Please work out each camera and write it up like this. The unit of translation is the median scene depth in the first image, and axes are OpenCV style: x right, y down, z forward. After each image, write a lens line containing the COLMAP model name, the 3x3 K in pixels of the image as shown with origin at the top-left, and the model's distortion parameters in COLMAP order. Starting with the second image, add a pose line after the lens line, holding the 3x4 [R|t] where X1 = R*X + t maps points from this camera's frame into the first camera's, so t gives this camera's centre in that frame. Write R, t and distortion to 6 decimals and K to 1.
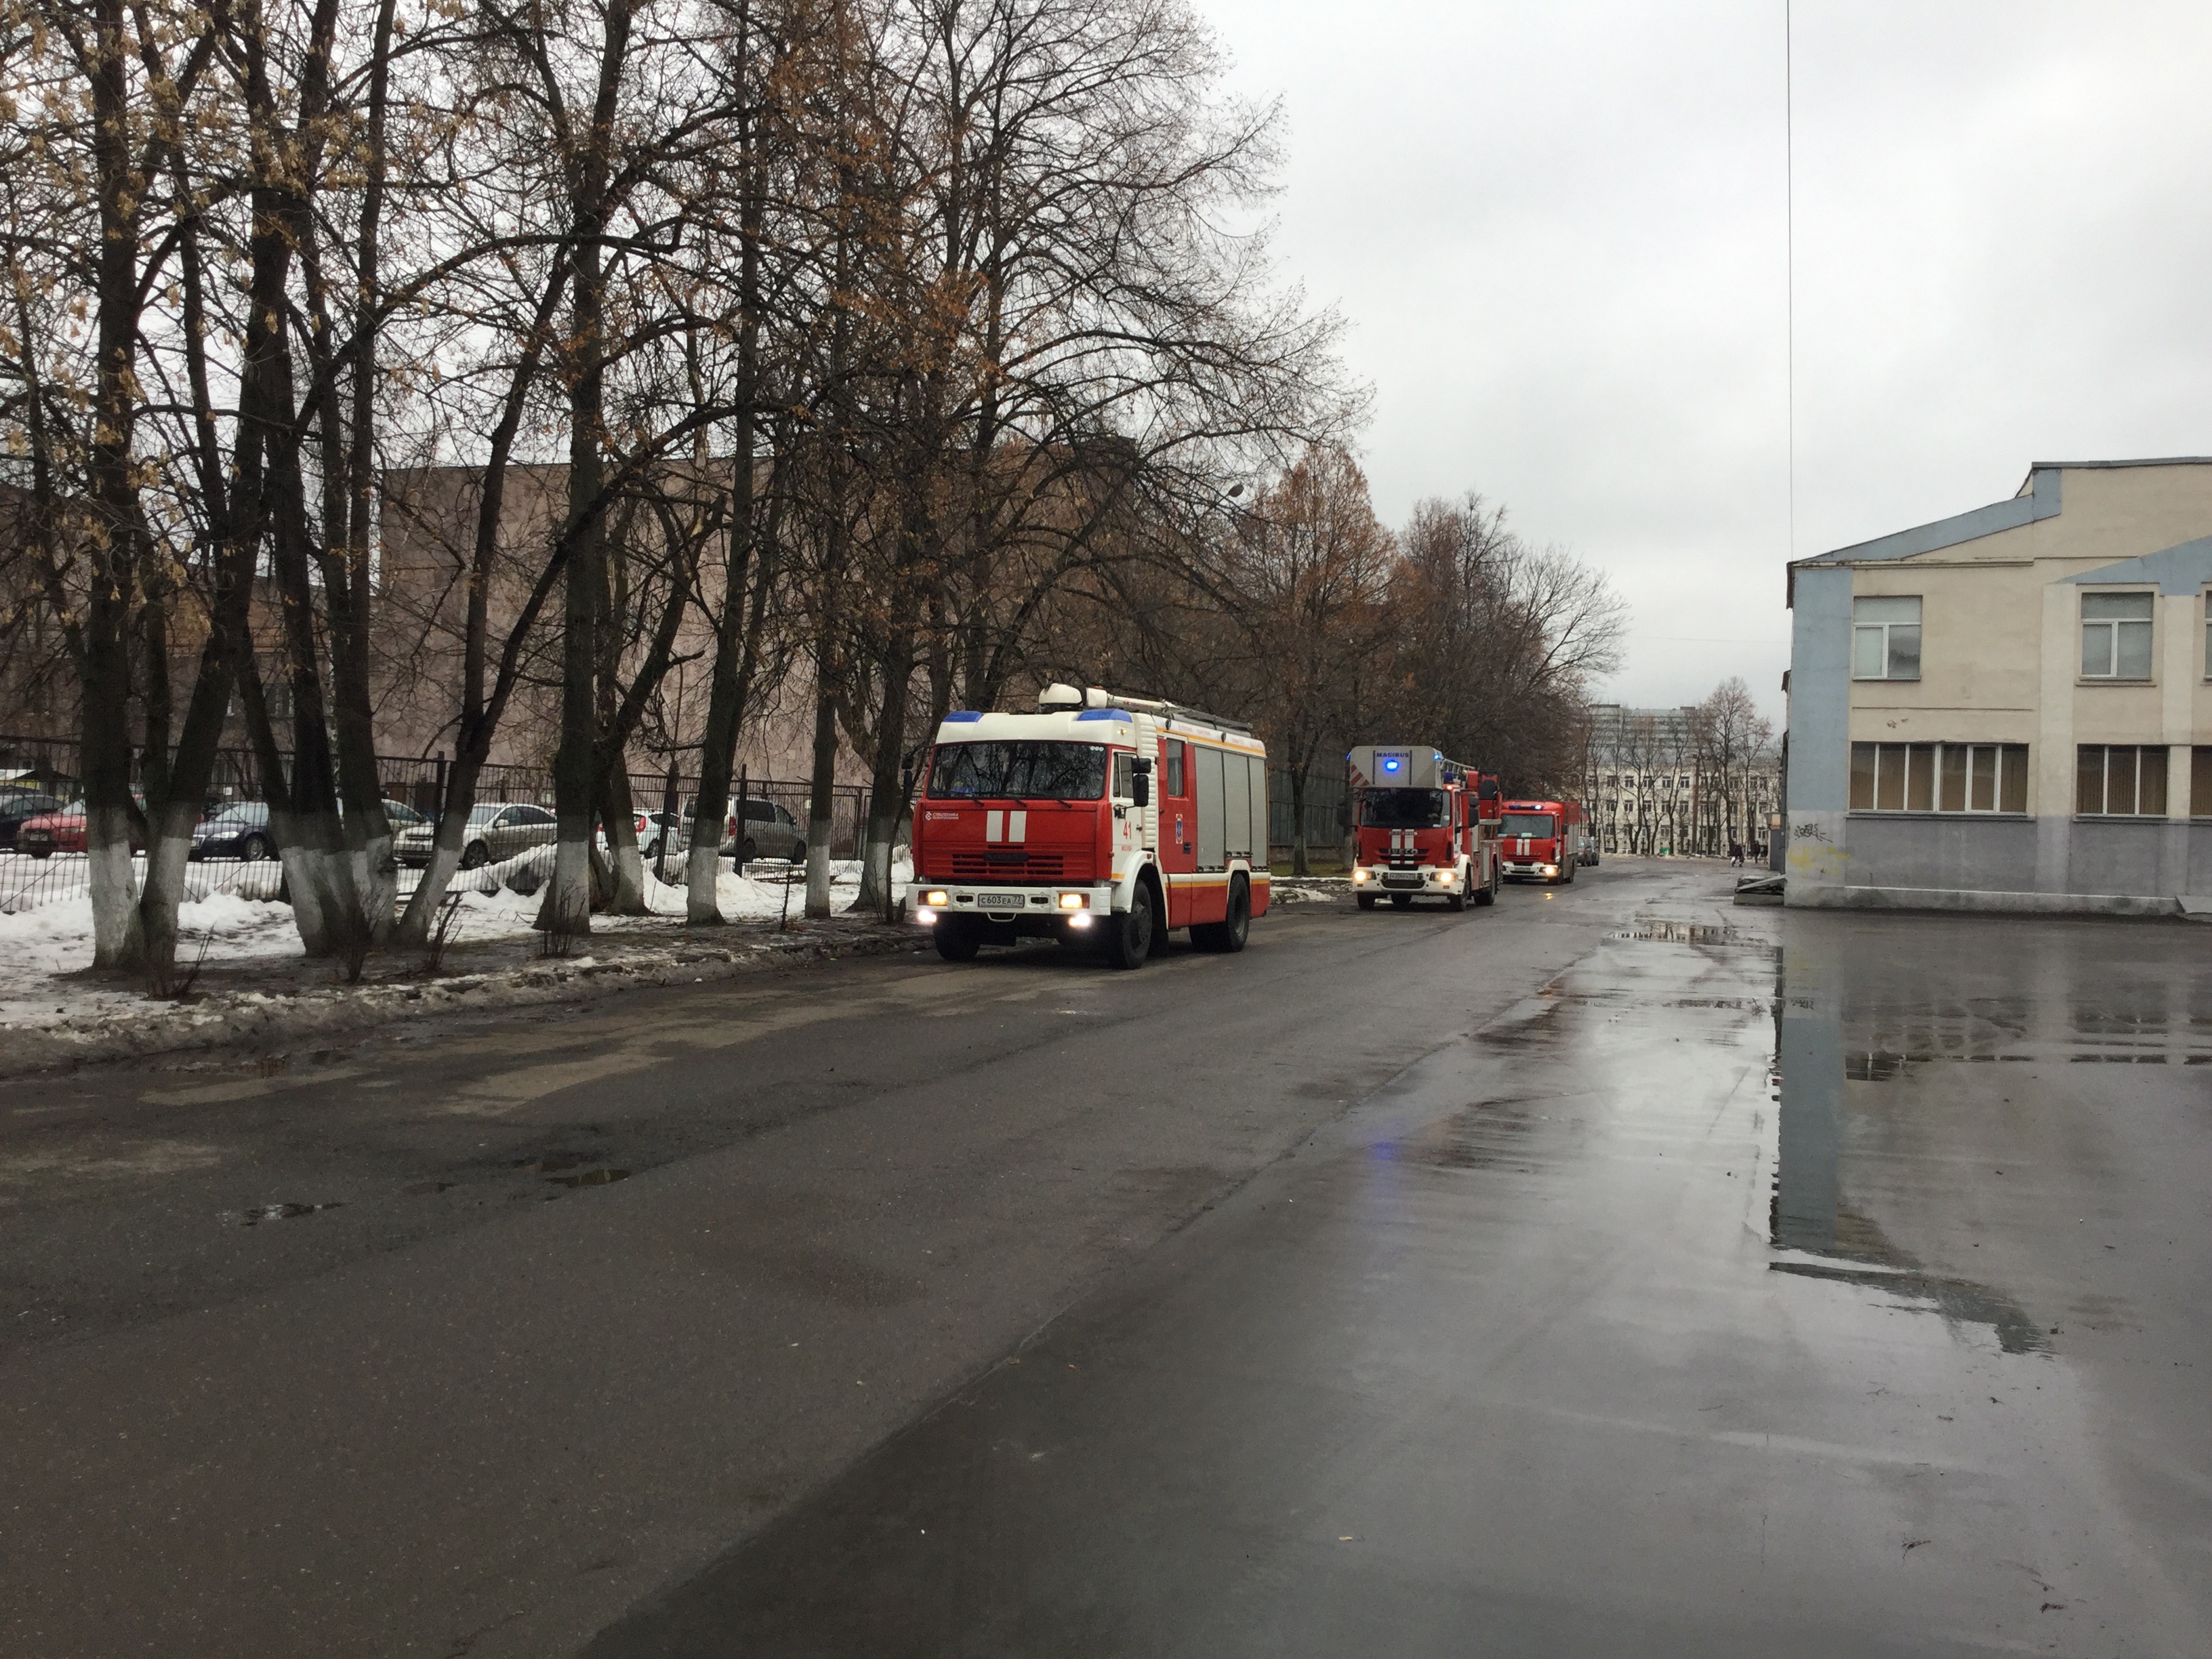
lens RADIAL K [[1987.1, 0, 1106.0], [0, 1987.1, 829.5], [0, 0, 1]] dist [0.141144, -0.346501]
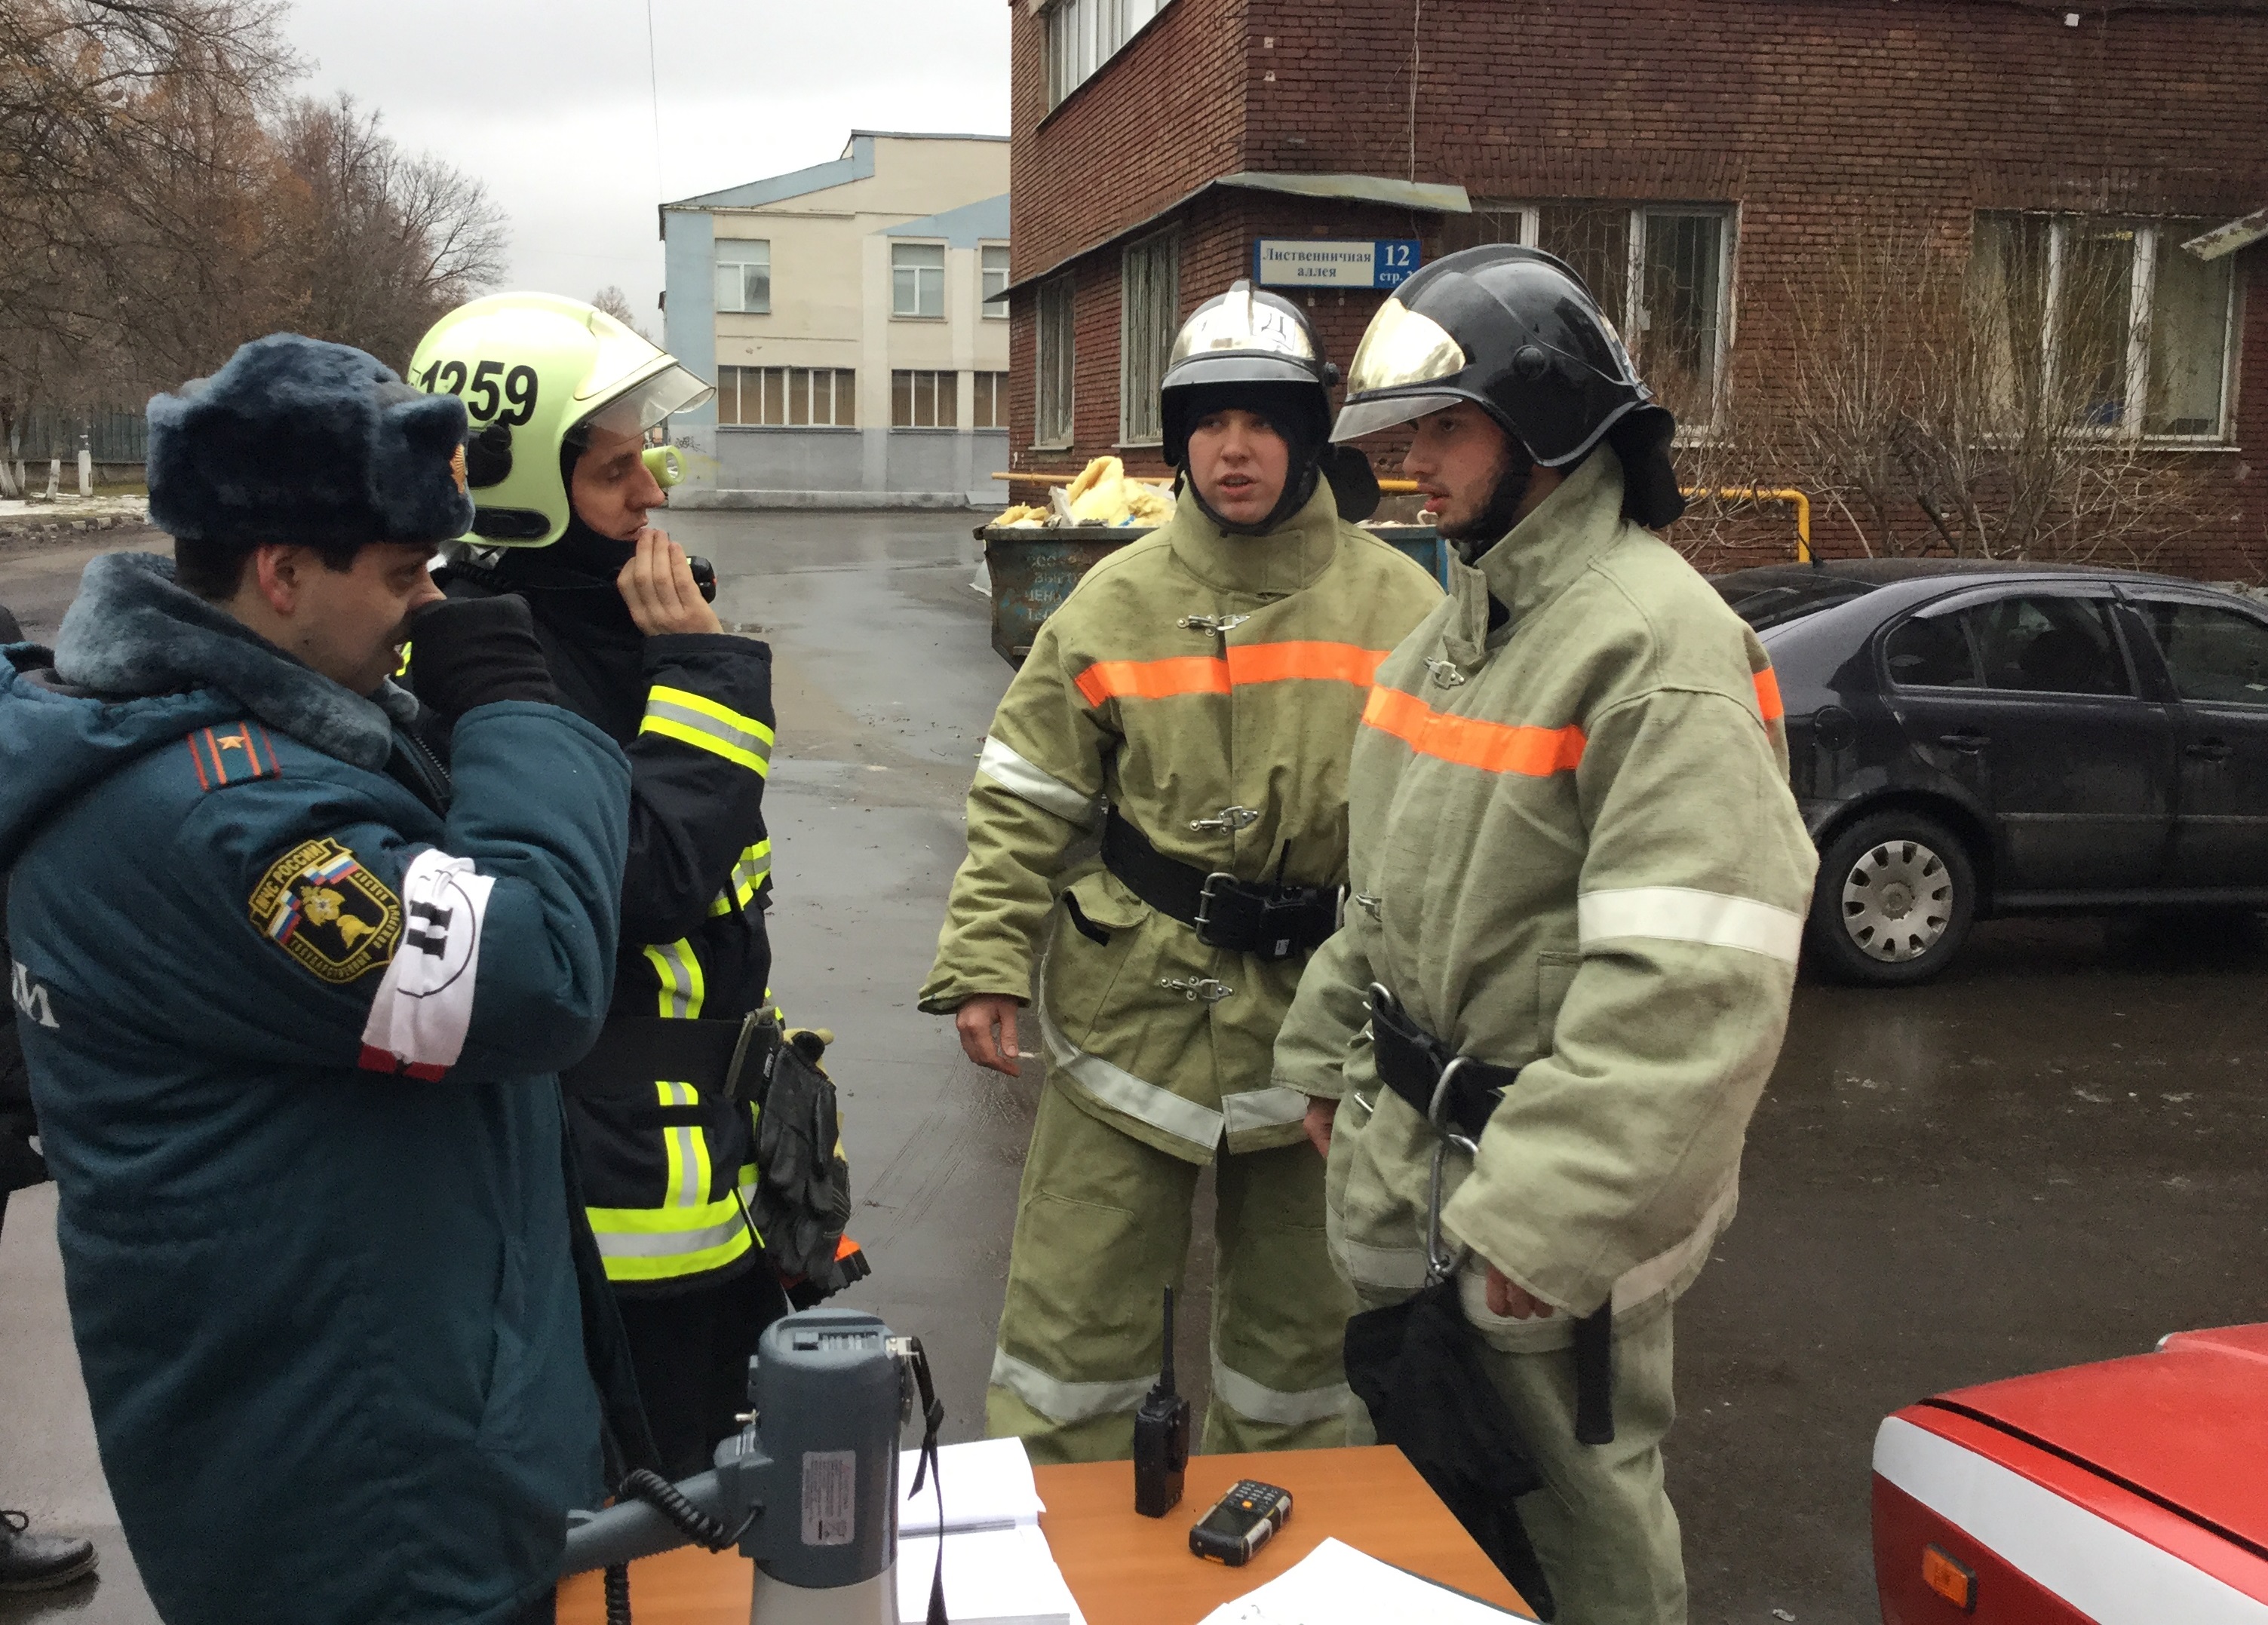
lens RADIAL K [[2466.1, 0, 1134.0], [0, 2466.1, 812.5], [0, 0, 1]] dist [0.001019, 0.005828]
pose [[0.872212, -0.083861, 0.481885, -0.133682], [0.011226, 0.988365, 0.151683, -0.001438], [-0.488999, -0.126890, 0.863006, -0.396086]]
